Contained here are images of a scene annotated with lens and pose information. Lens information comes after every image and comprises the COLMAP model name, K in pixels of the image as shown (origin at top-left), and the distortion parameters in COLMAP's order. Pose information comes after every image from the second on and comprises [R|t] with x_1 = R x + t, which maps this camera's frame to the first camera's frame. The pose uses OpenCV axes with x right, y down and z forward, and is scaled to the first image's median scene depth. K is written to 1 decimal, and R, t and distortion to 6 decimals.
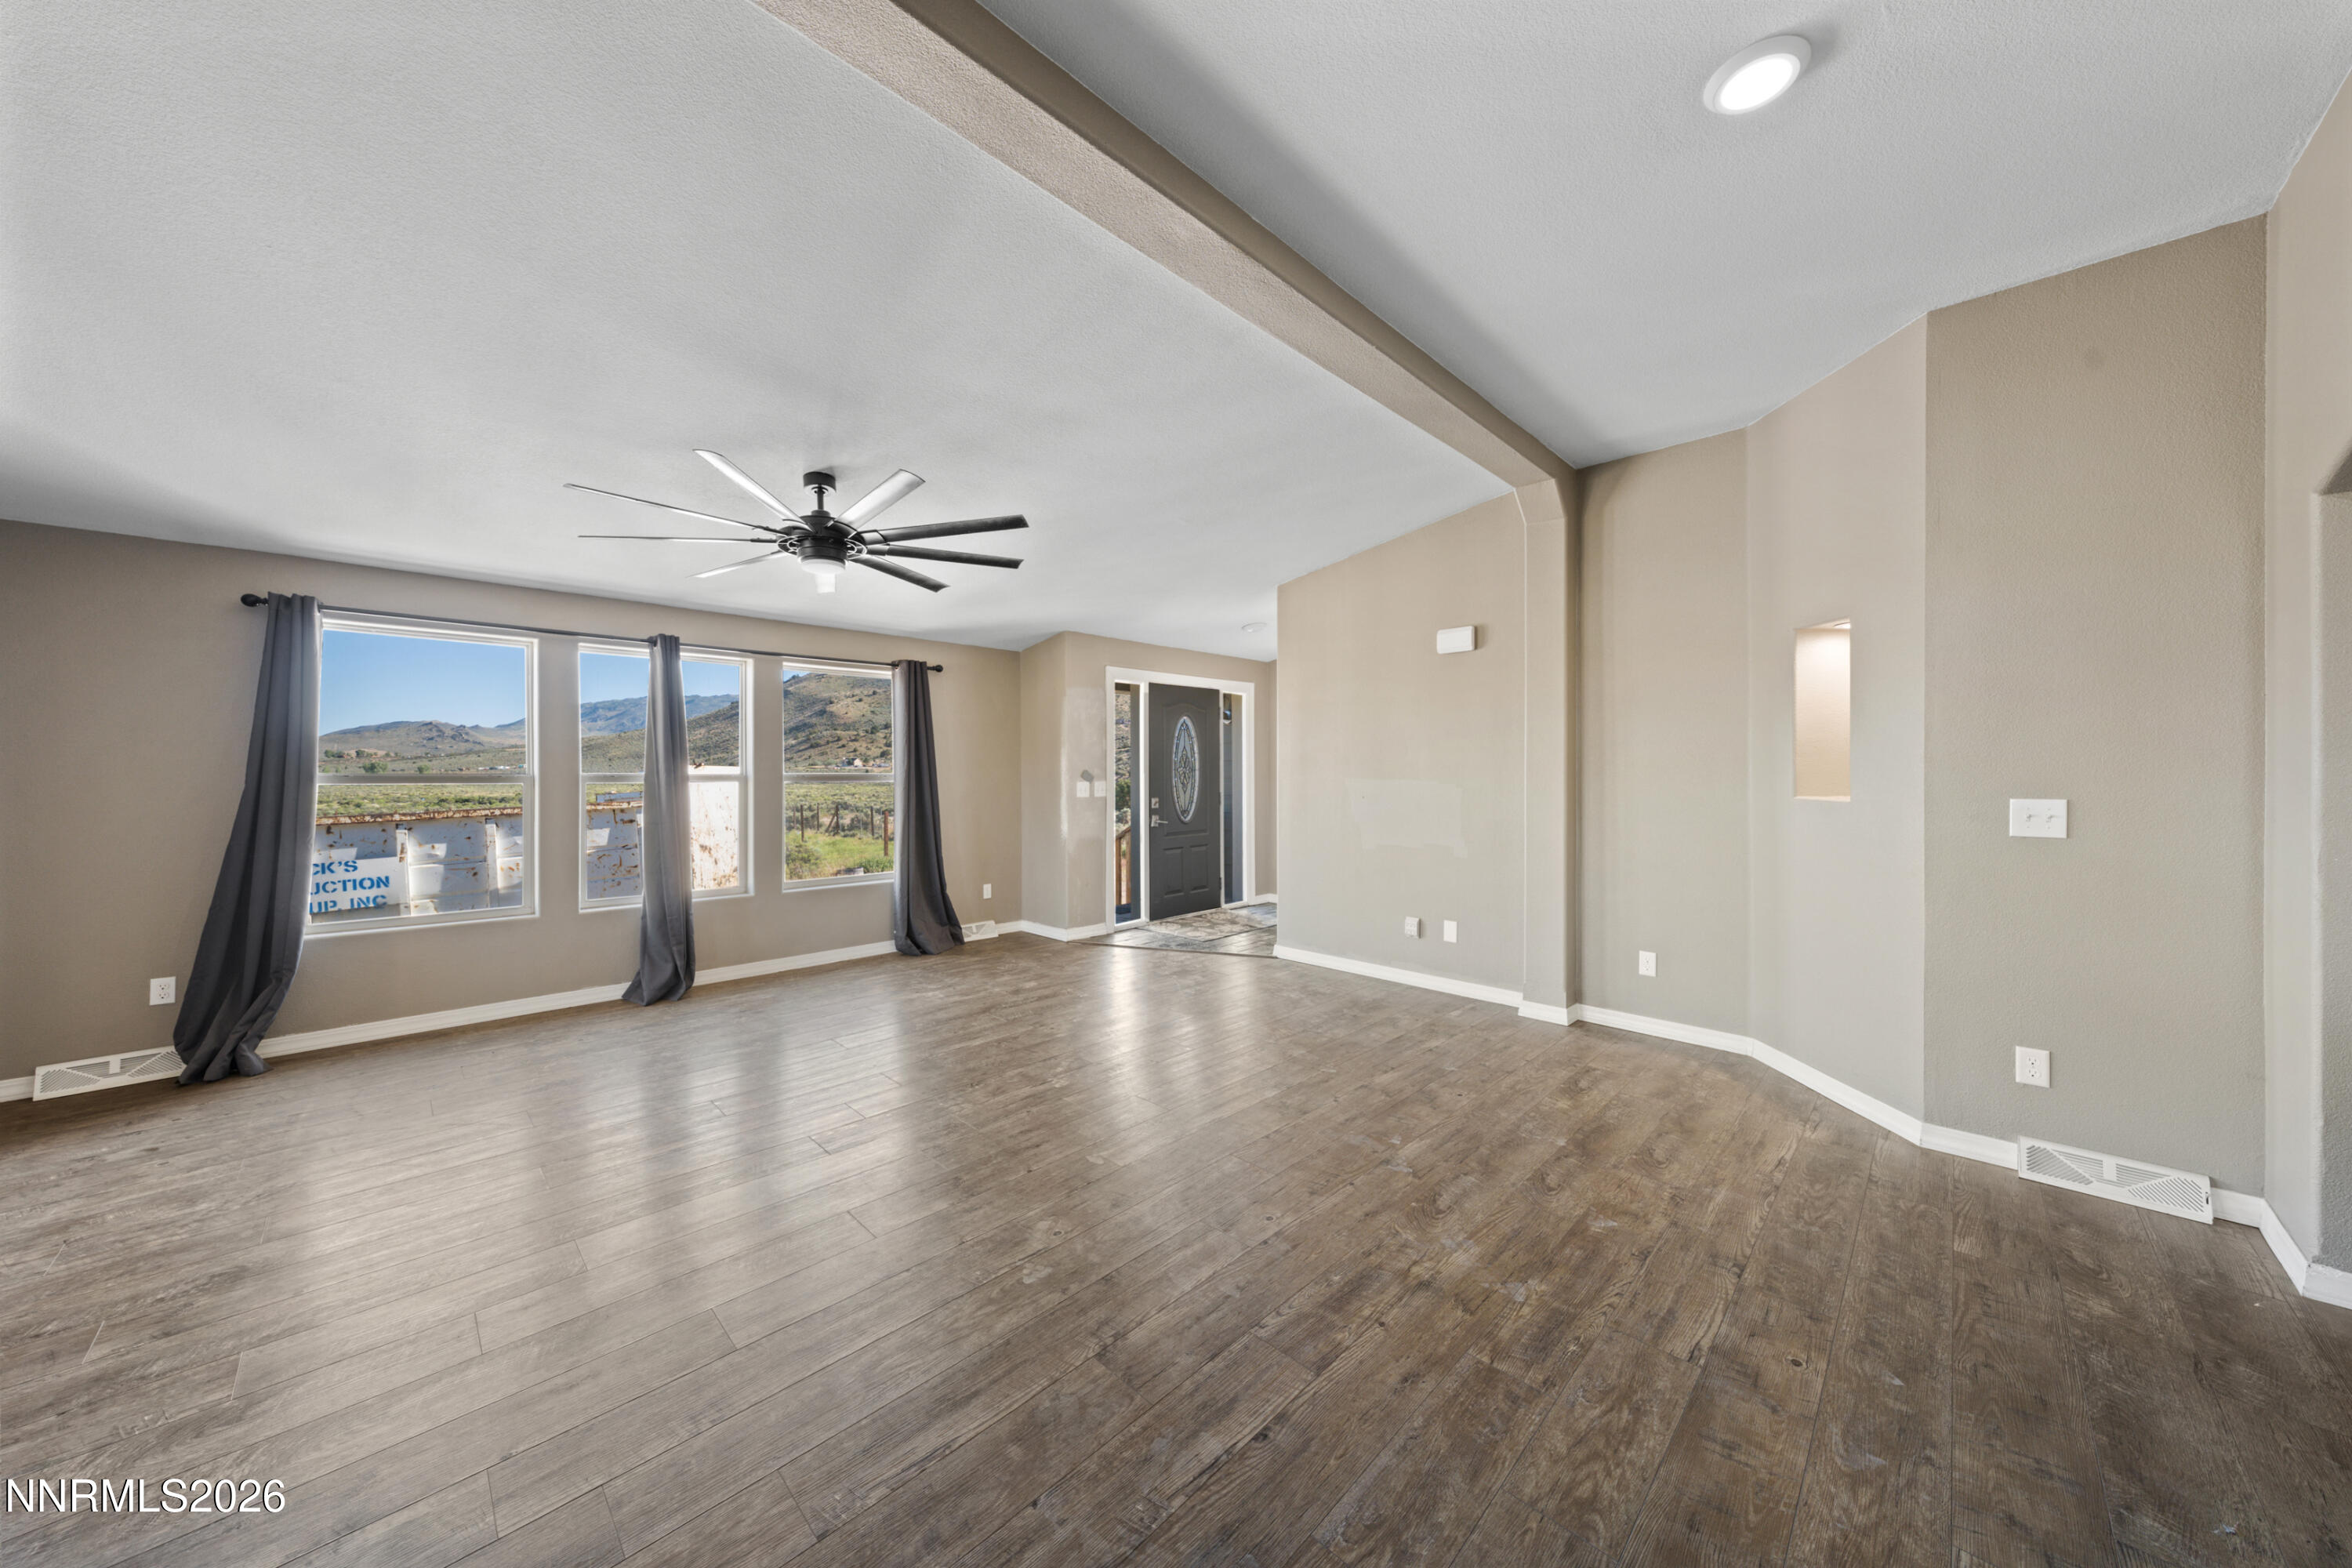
lens RADIAL K [[791.4, 0, 1171.0], [0, 791.4, 781.6], [0, 0, 1]] dist [0.000106, 0.000326]
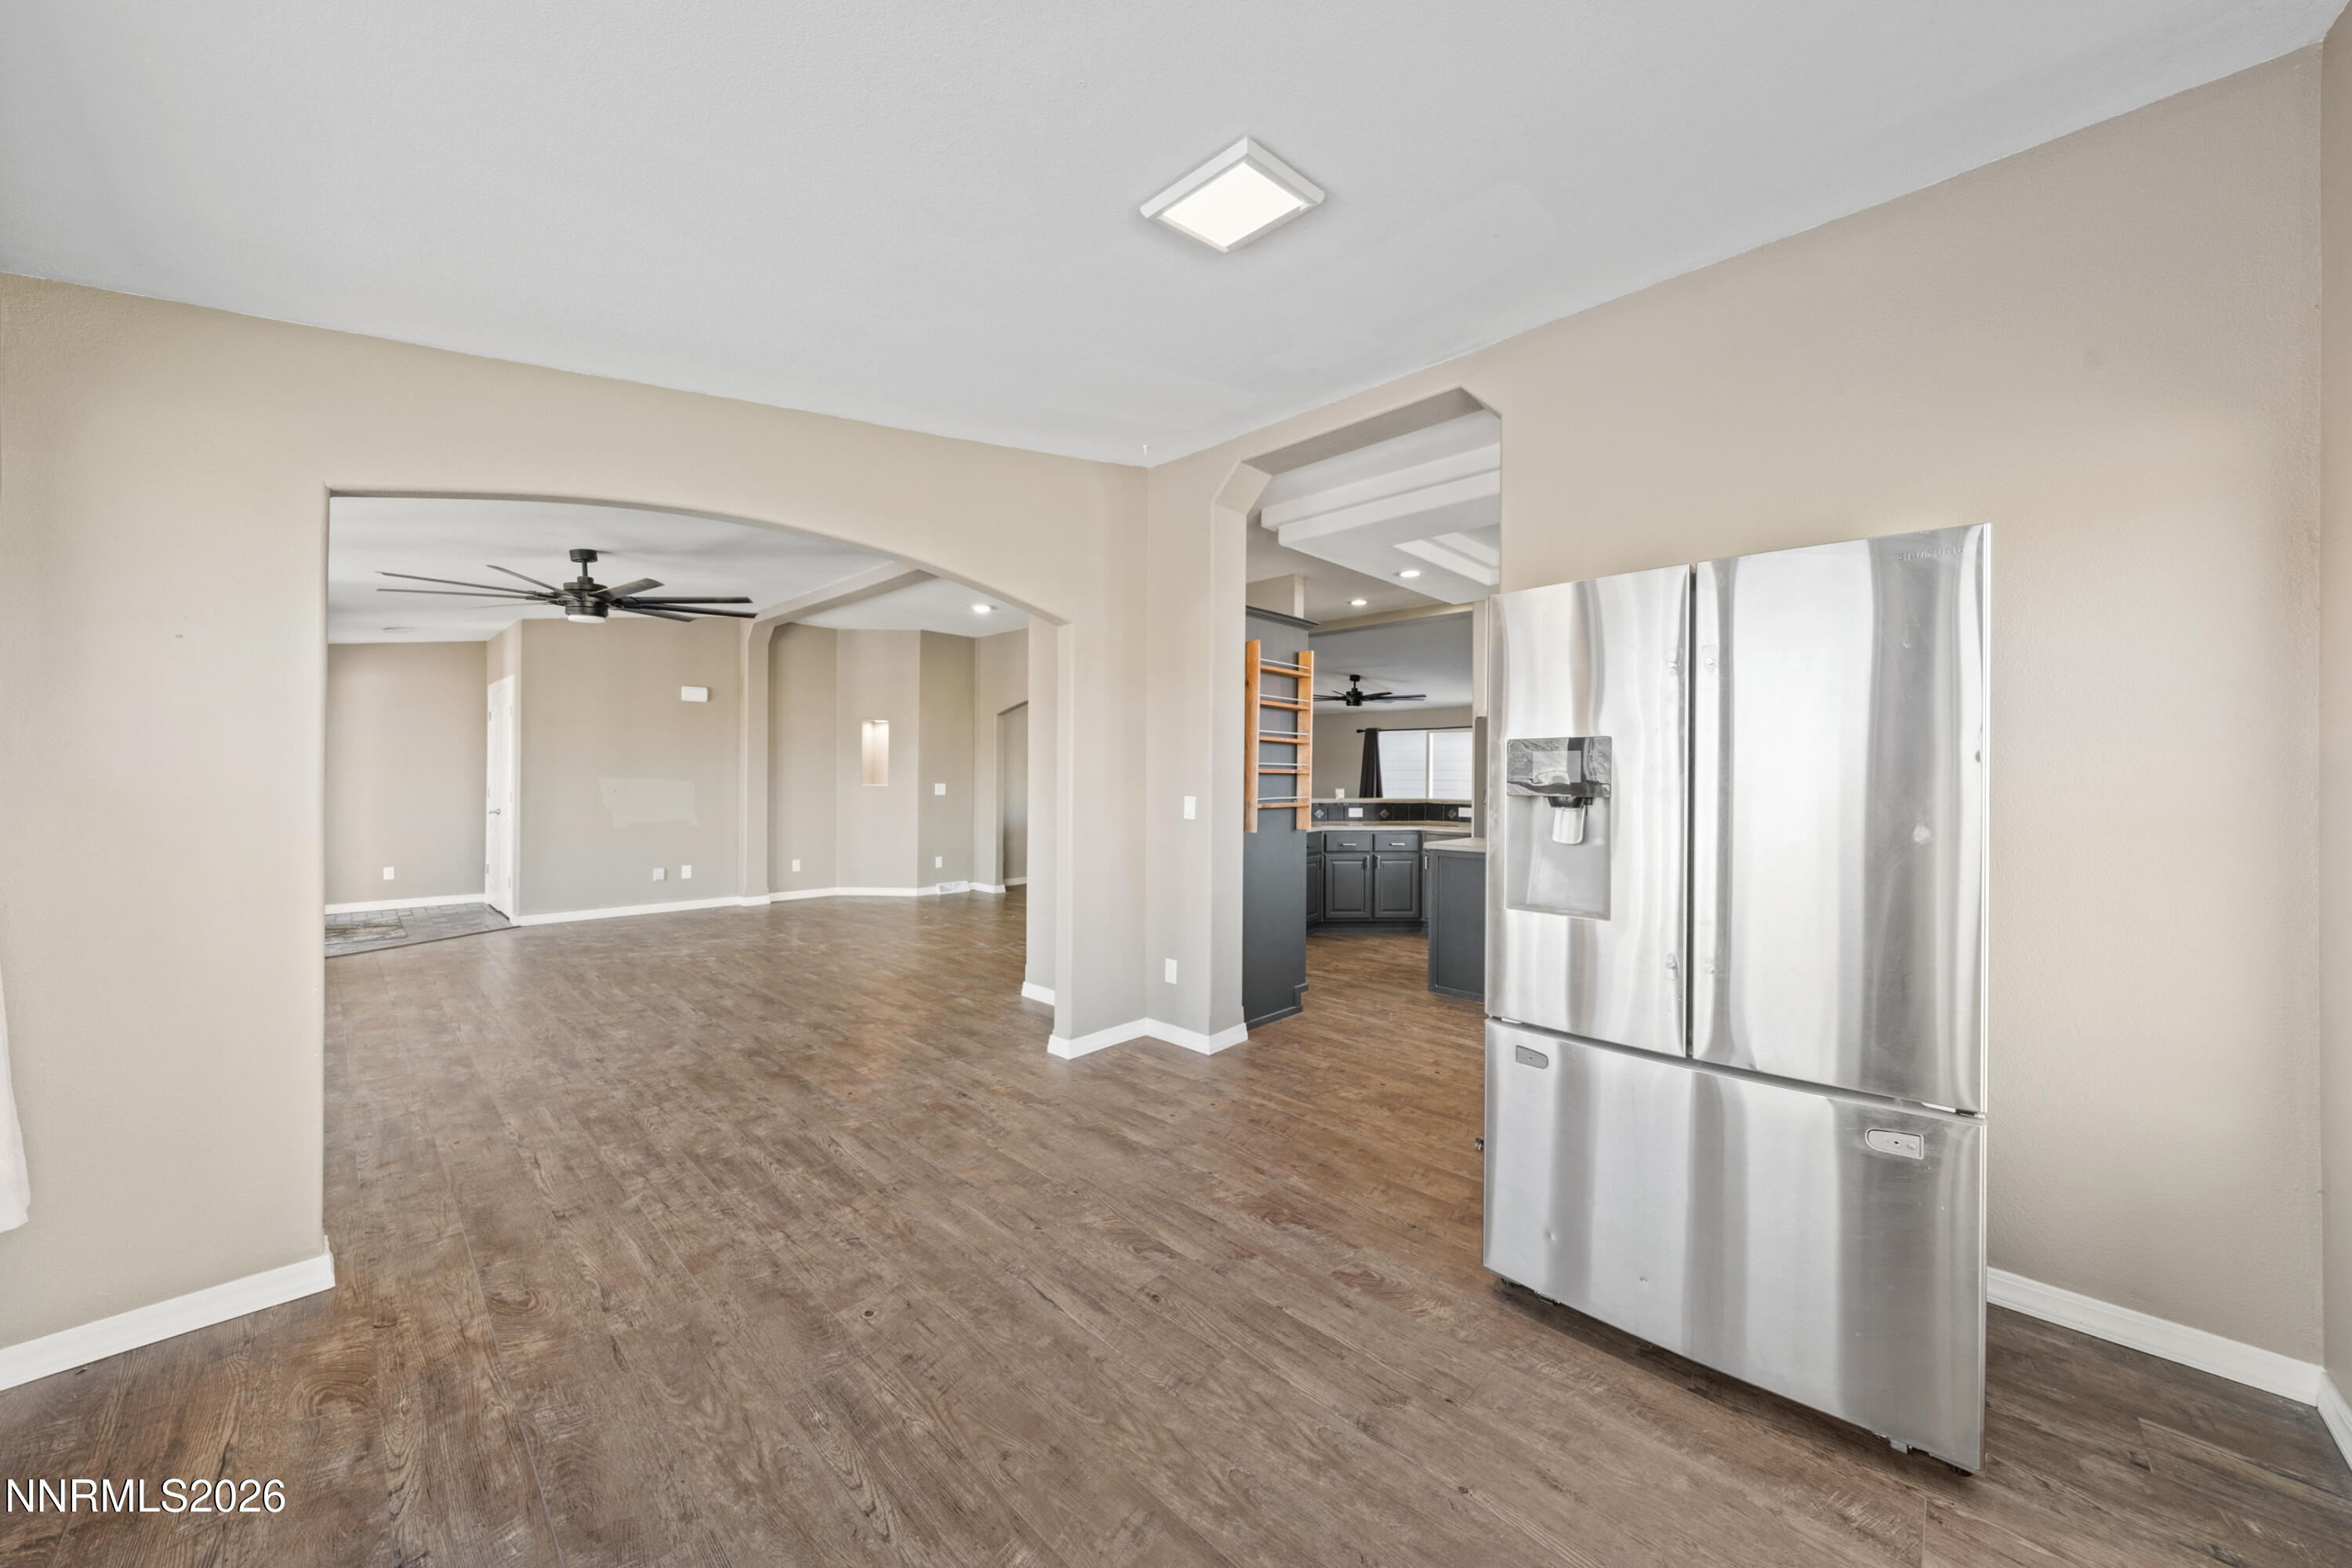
lens RADIAL K [[814.0, 0, 1177.3], [0, 814.0, 783.8], [0, 0, 1]] dist [0.001021, -0.000058]
pose [[-0.023423, -0.008732, 0.999687, -1.927596], [0.004061, 0.999953, 0.008829, -0.003600], [-0.999717, 0.004266, -0.023387, 0.046184]]
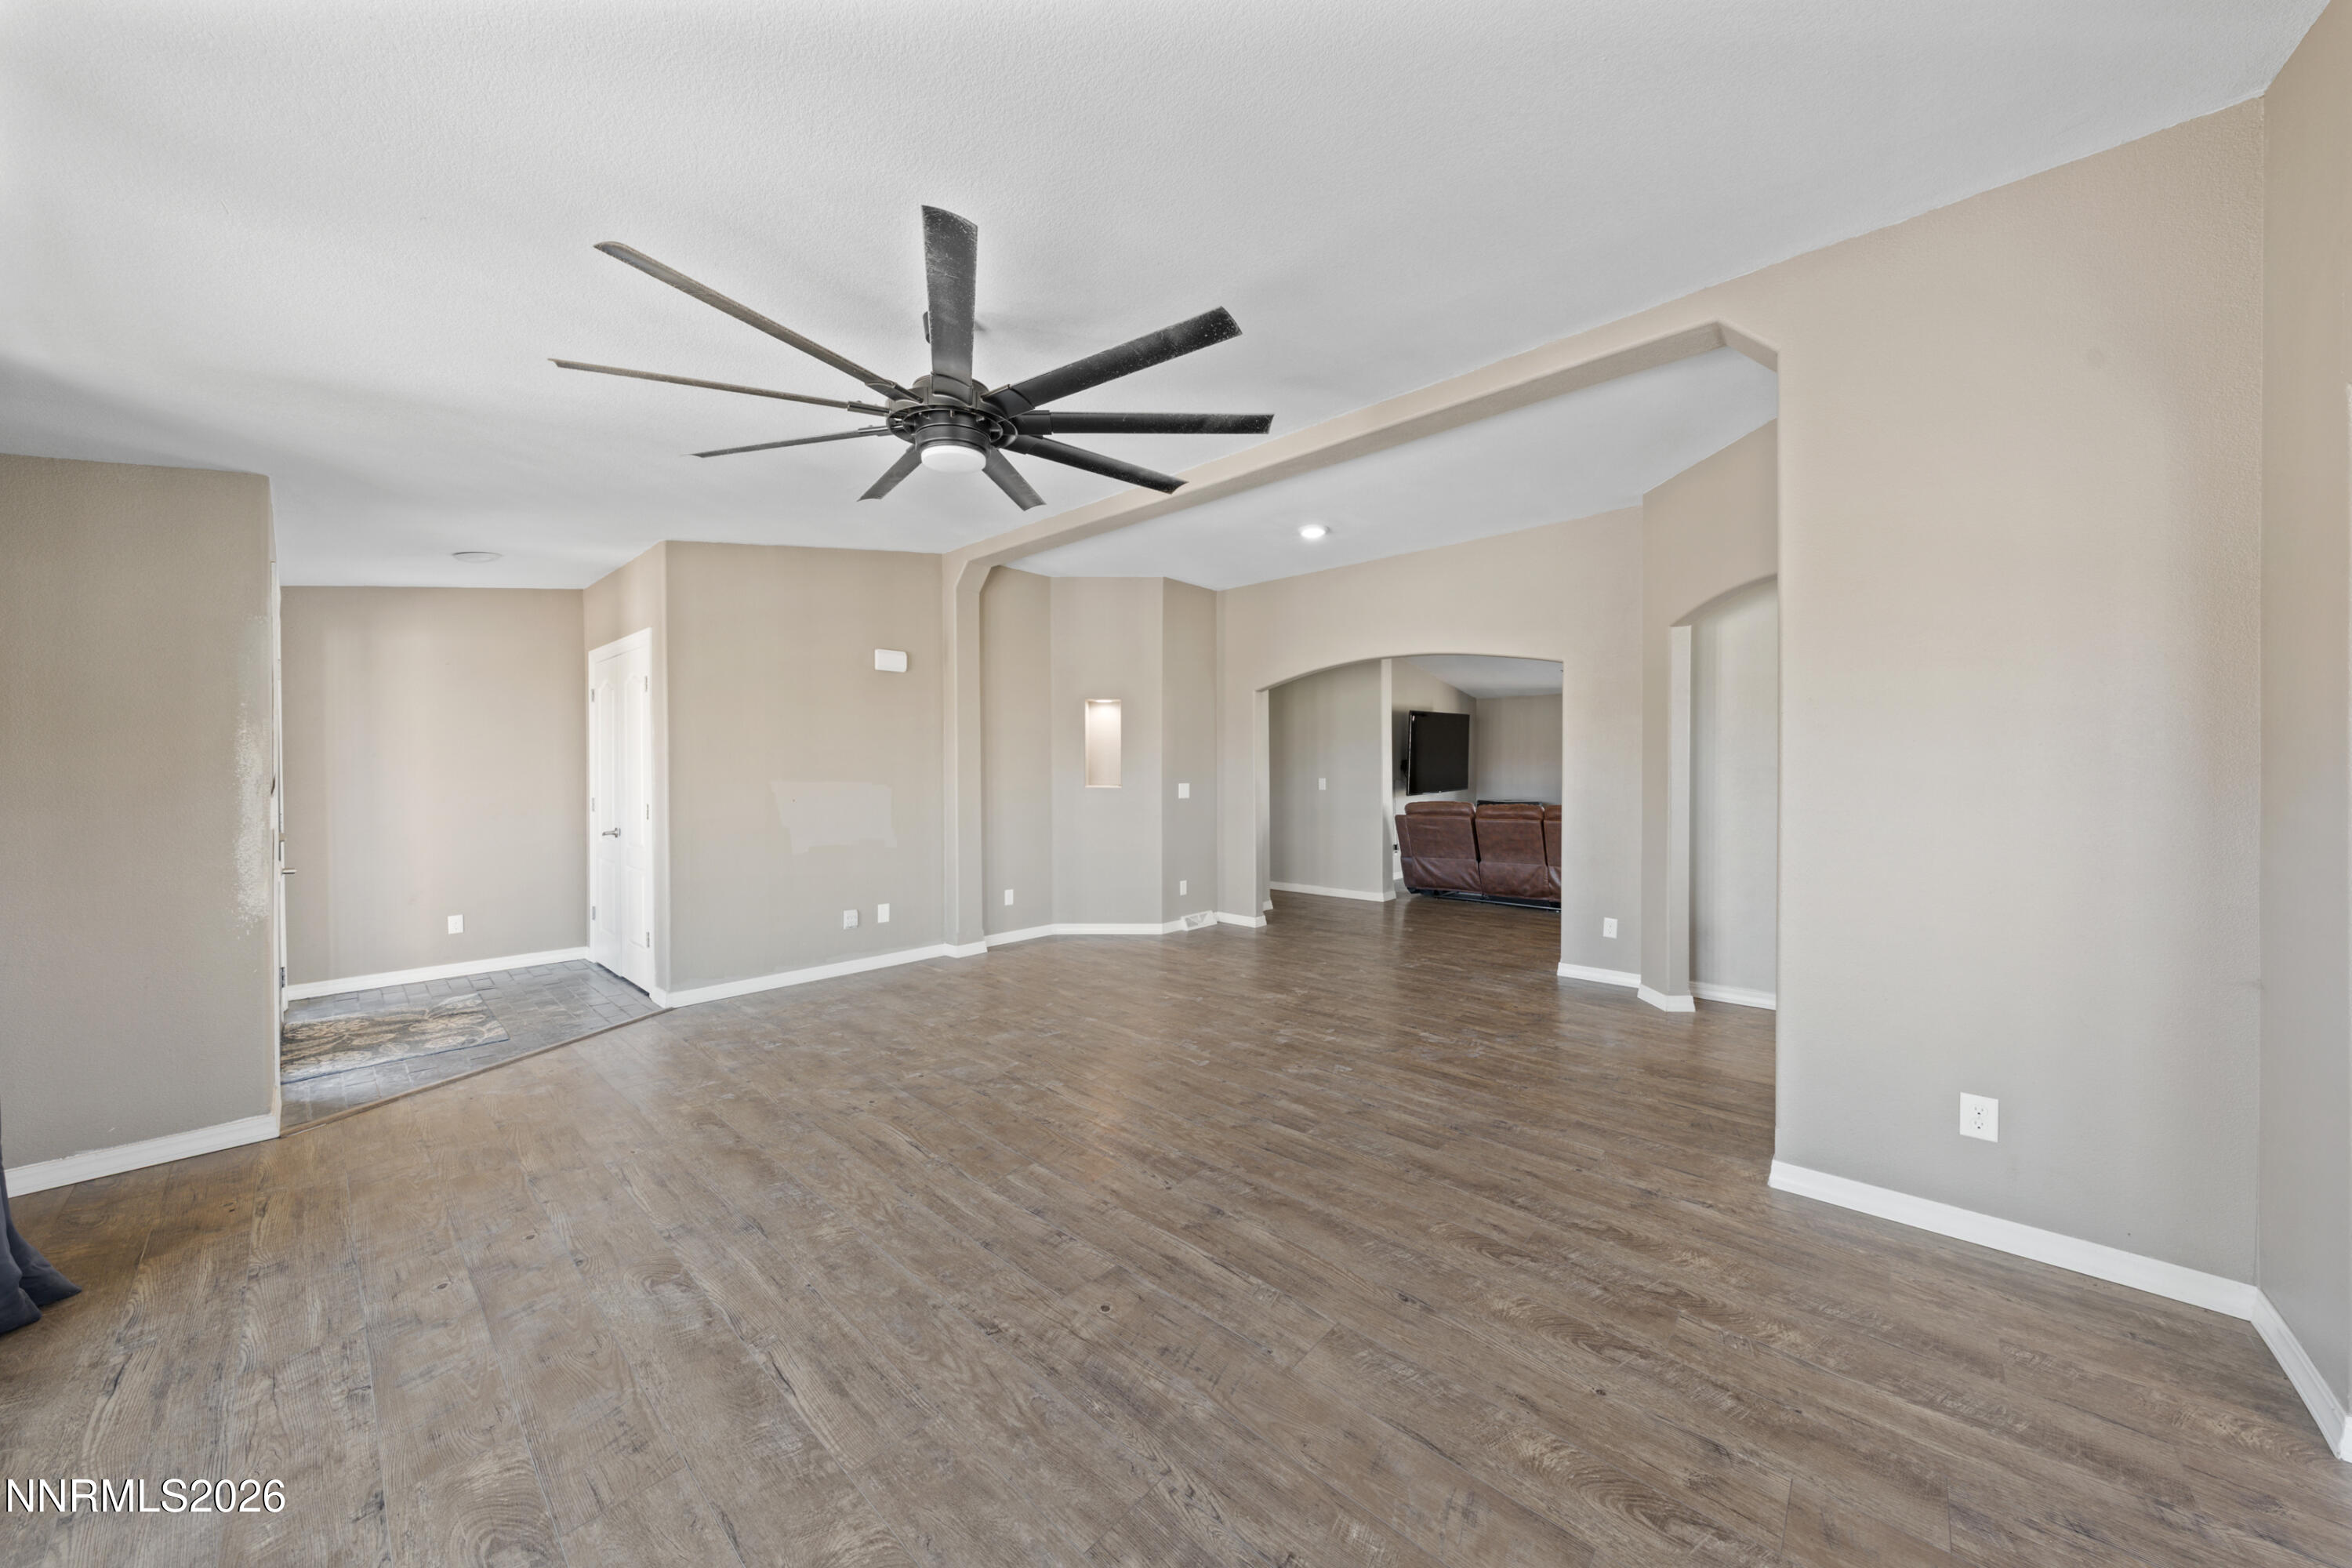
lens RADIAL K [[791.4, 0, 1178.6], [0, 791.4, 783.1], [0, 0, 1]] dist [0.000106, 0.000326]
pose [[-0.045581, -0.013055, 0.998875, -1.161779], [0.017341, 0.999754, 0.013858, -0.010661], [-0.998810, 0.017953, -0.045344, 0.894781]]
